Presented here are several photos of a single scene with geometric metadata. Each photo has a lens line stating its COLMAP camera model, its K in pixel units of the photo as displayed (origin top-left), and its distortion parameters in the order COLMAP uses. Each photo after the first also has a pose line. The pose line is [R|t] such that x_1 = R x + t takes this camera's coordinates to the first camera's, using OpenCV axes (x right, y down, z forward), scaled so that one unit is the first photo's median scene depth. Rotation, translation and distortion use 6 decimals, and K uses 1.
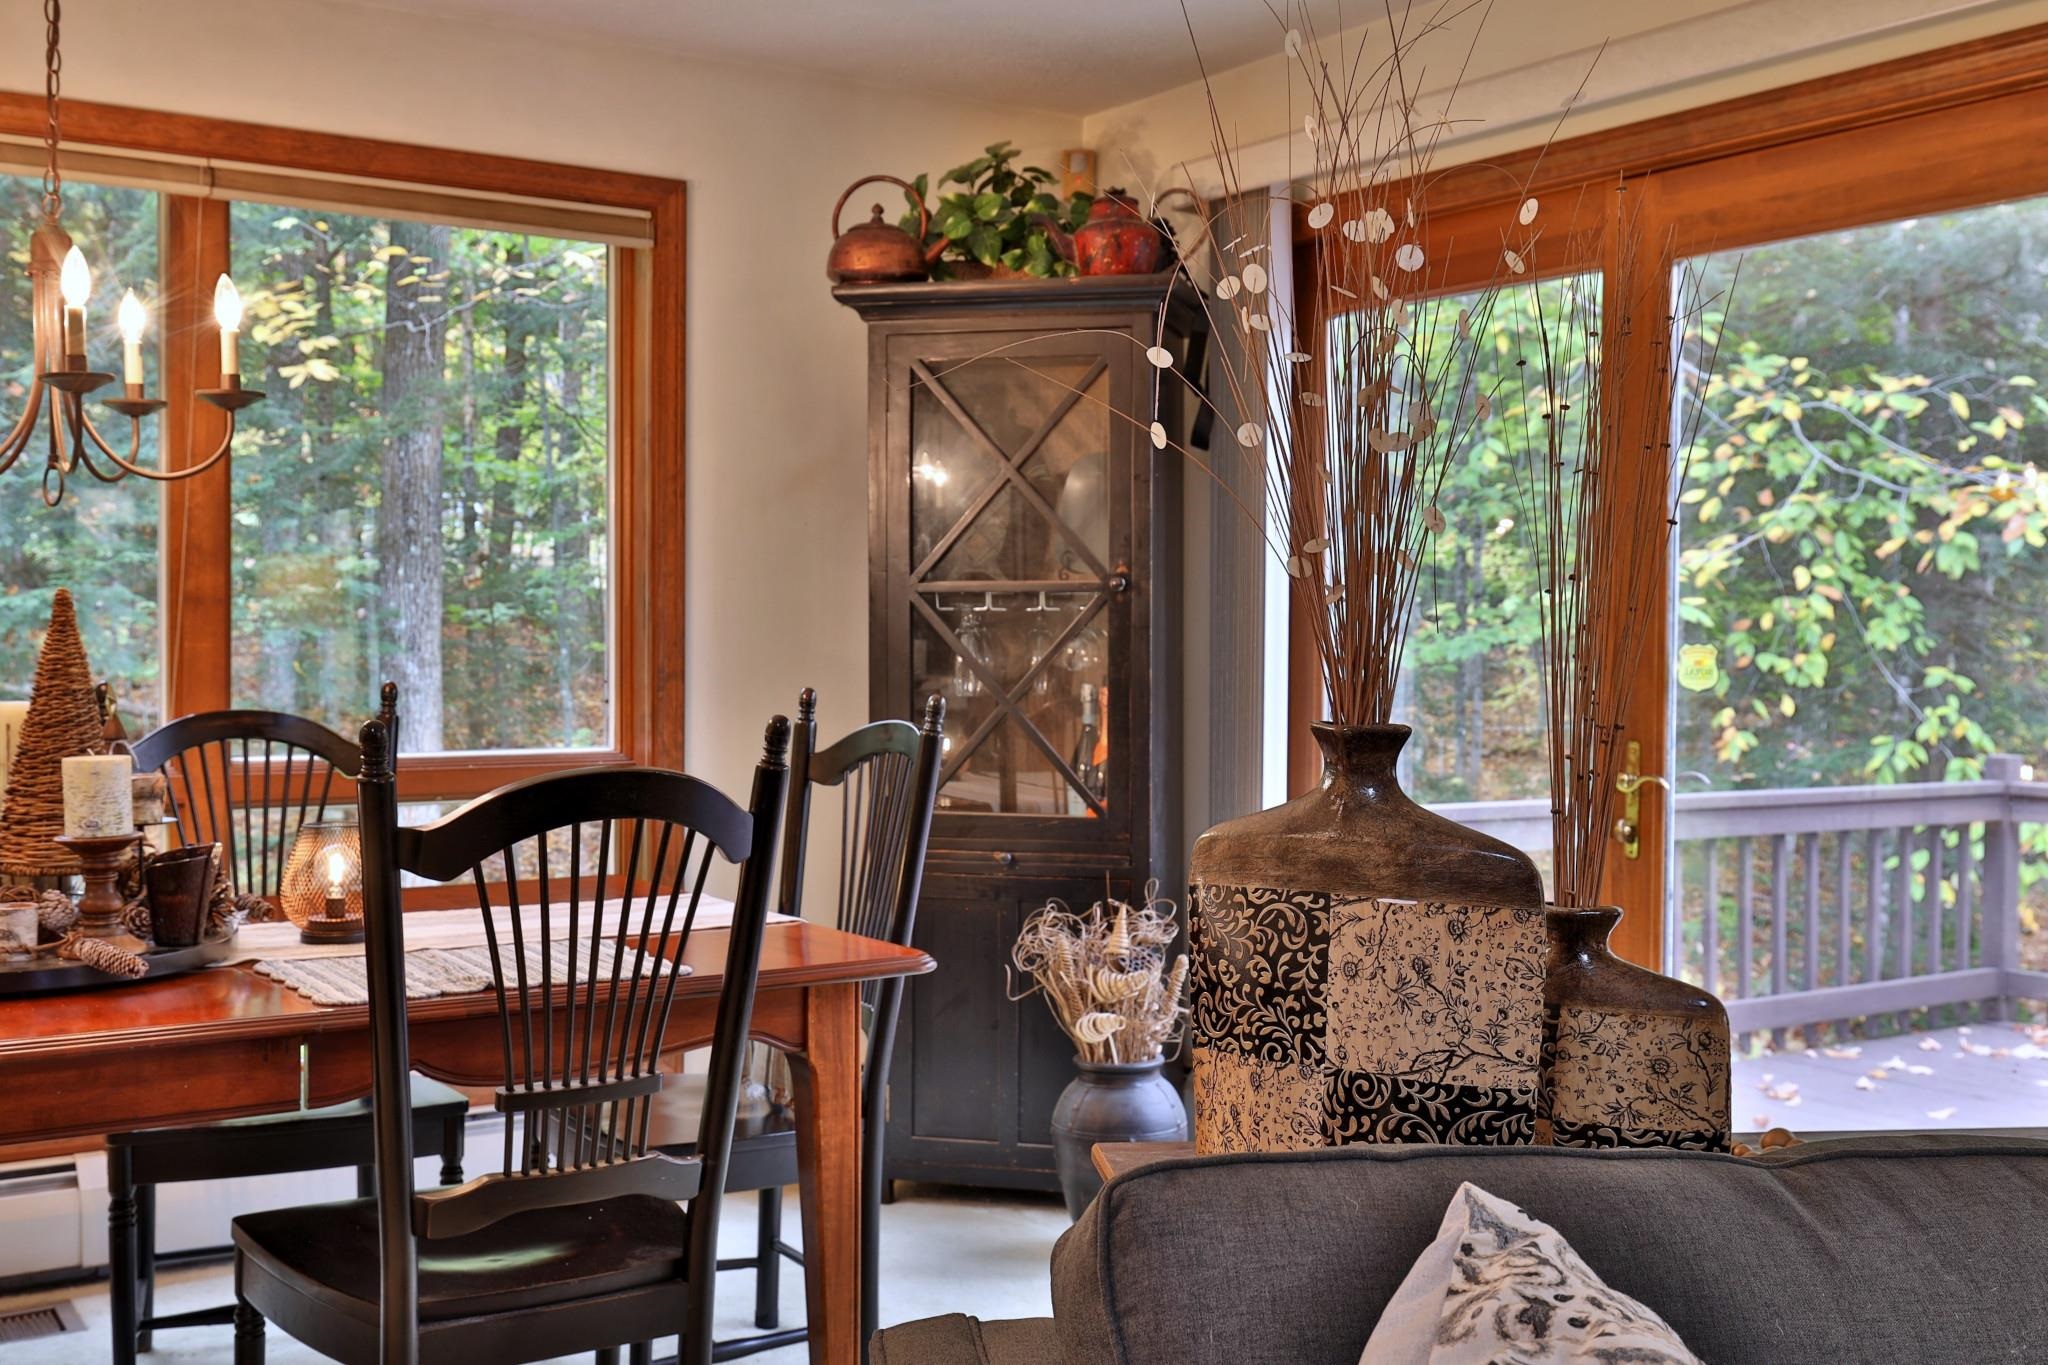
lens RADIAL K [[2120.3, 0, 1024.0], [0, 2120.3, 682.5], [0, 0, 1]] dist [0.006273, -0.005237]
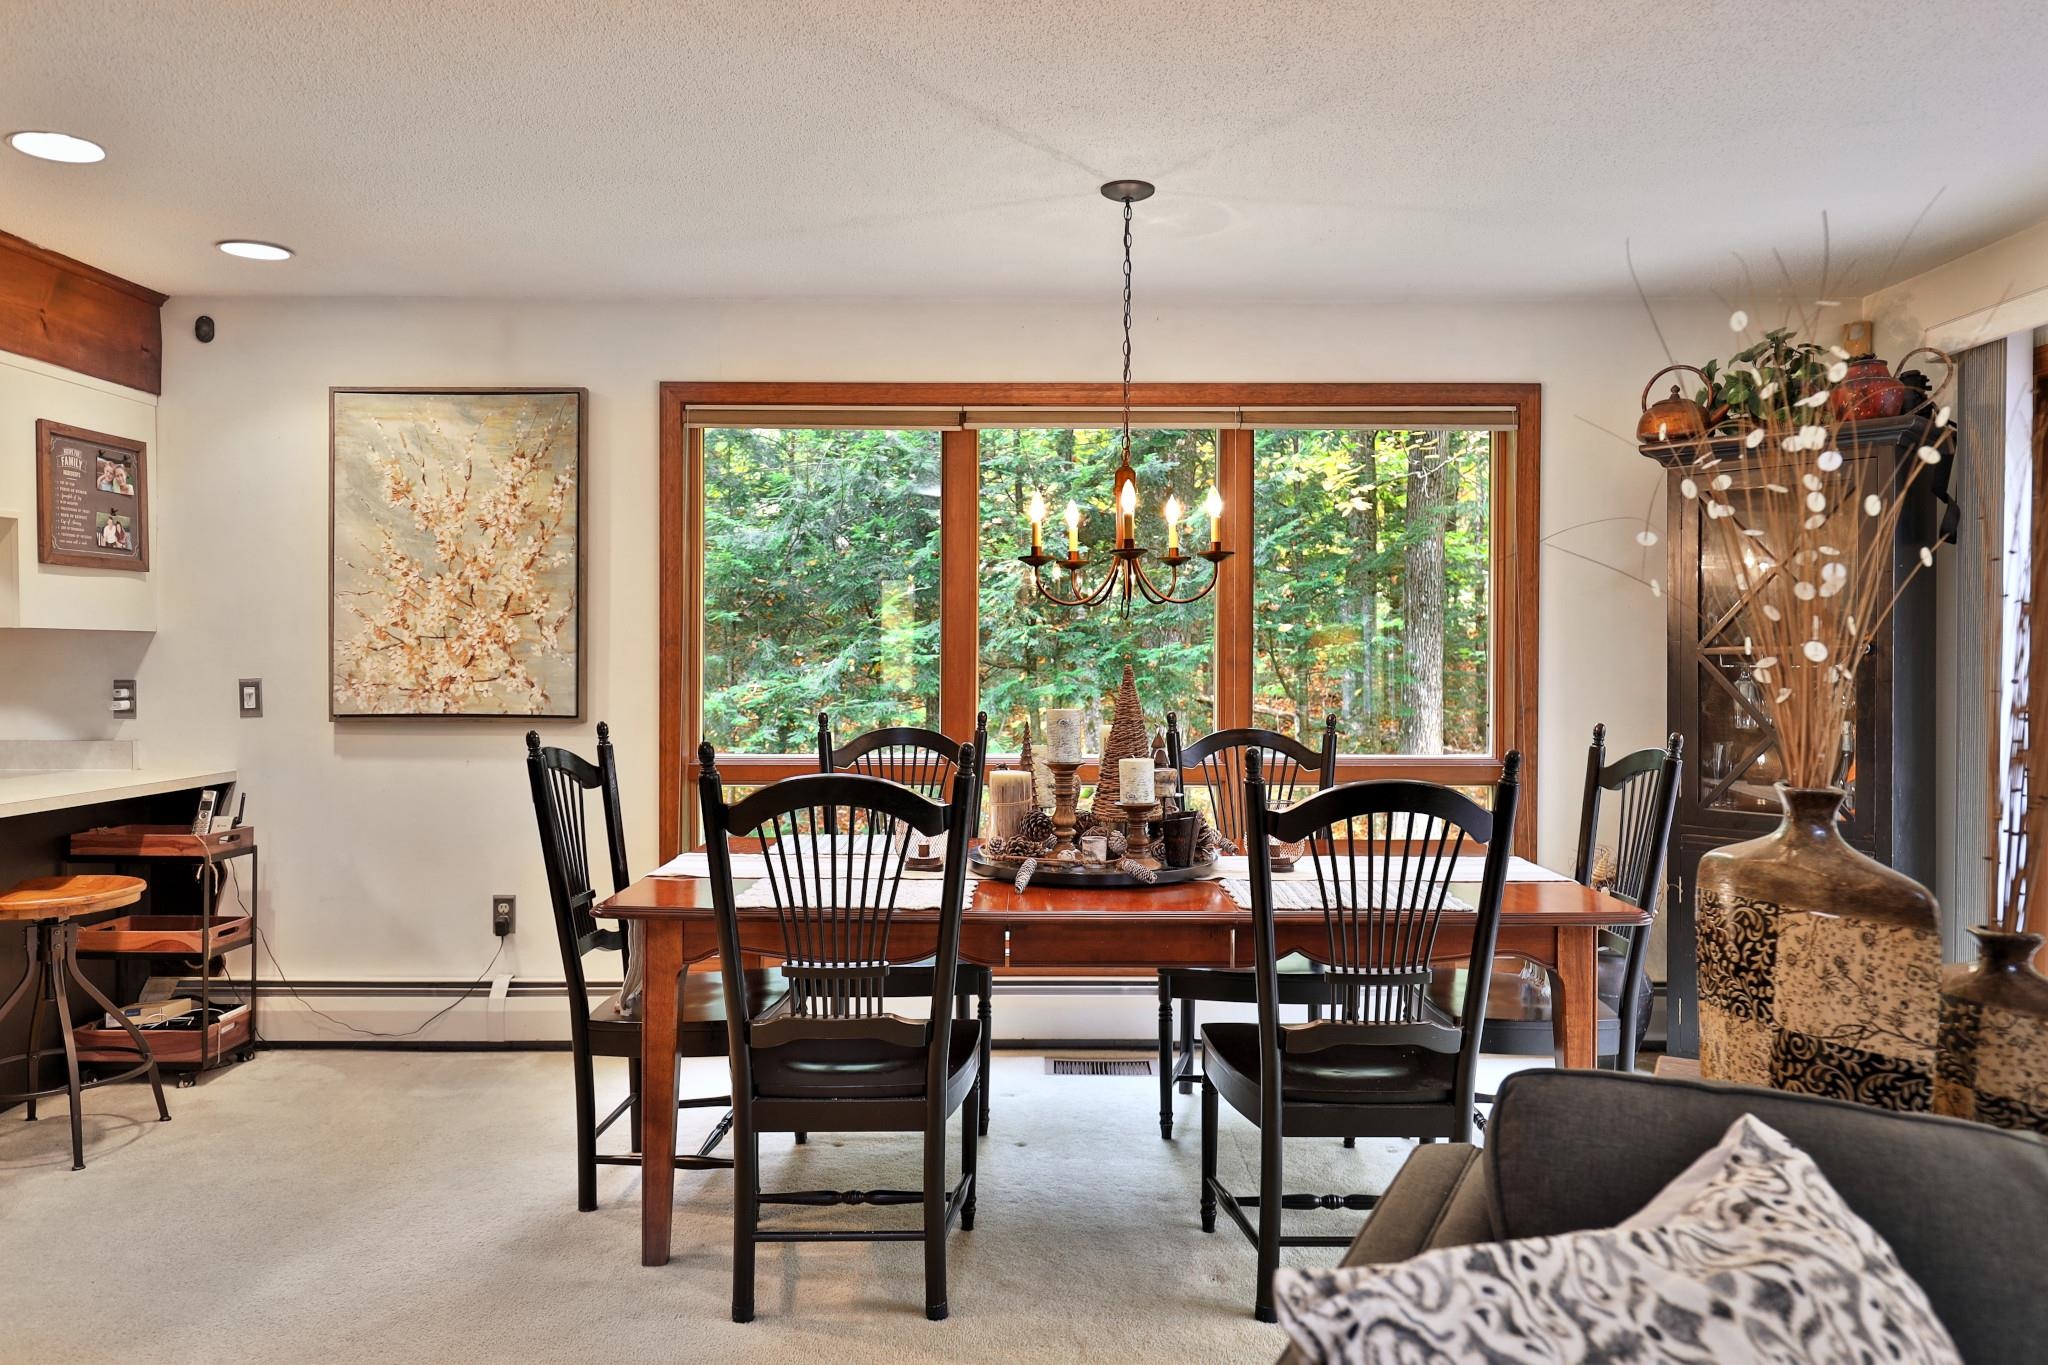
lens RADIAL K [[1375.5, 0, 1023.1], [0, 1375.5, 677.0], [0, 0, 1]] dist [-0.000132, 0.000180]
pose [[0.830839, 0.003731, -0.556500, 0.233812], [-0.010483, 0.999905, -0.008946, -0.040069], [0.556414, 0.013266, 0.830799, -0.058455]]
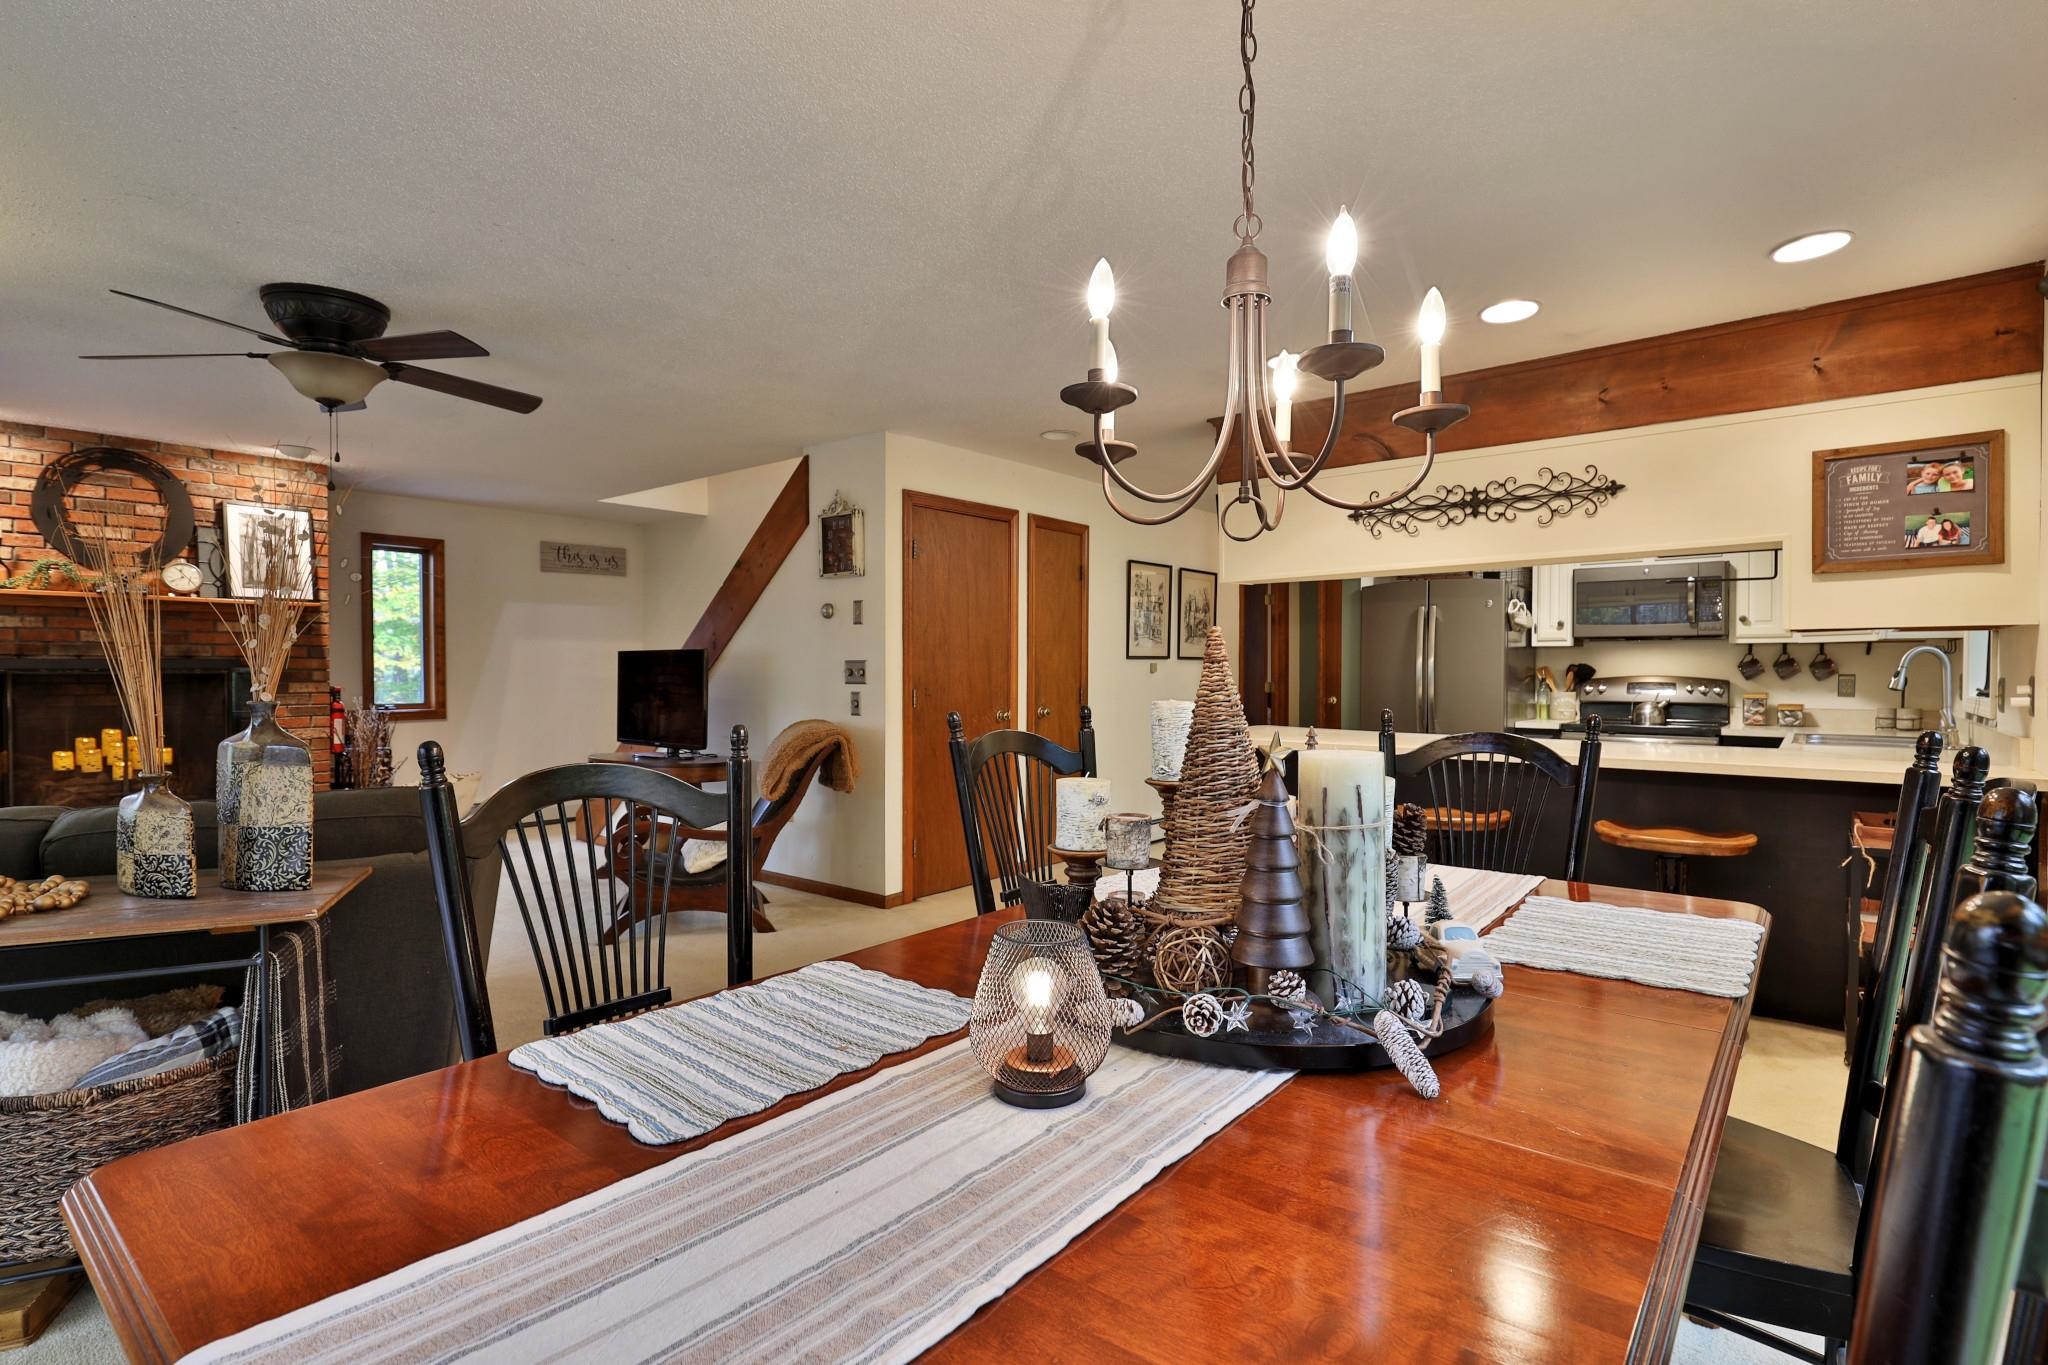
lens RADIAL K [[989.0, 0, 1031.7], [0, 989.0, 681.2], [0, 0, 1]] dist [0.001309, 0.000109]
pose [[-0.953841, -0.004147, -0.300283, -0.403929], [-0.013371, 0.999500, 0.028668, -0.059199], [0.300014, 0.031360, -0.953419, 2.542655]]
